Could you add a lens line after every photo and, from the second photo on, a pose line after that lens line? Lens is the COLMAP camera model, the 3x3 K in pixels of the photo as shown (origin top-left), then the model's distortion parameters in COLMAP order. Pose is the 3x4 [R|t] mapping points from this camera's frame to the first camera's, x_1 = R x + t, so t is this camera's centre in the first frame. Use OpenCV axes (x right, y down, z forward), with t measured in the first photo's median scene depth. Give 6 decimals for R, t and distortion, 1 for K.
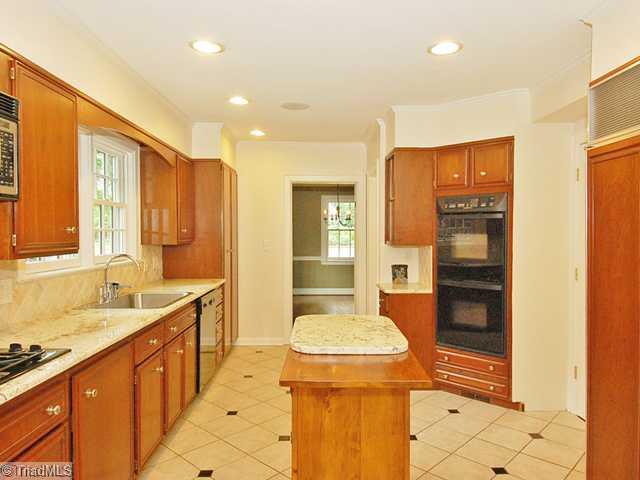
lens RADIAL K [[441.7, 0, 320.0], [0, 441.7, 240.0], [0, 0, 1]] dist [0.006501, 0.000944]
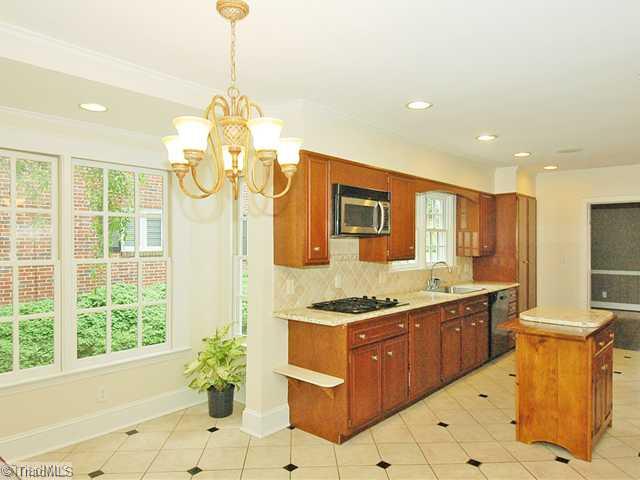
lens RADIAL K [[441.7, 0, 320.0], [0, 441.7, 240.0], [0, 0, 1]] dist [0.006501, 0.000944]
pose [[0.732895, -0.002877, -0.680336, 0.288973], [-0.014132, 0.999711, -0.019451, -0.007768], [0.680195, 0.023870, 0.732643, -0.436546]]
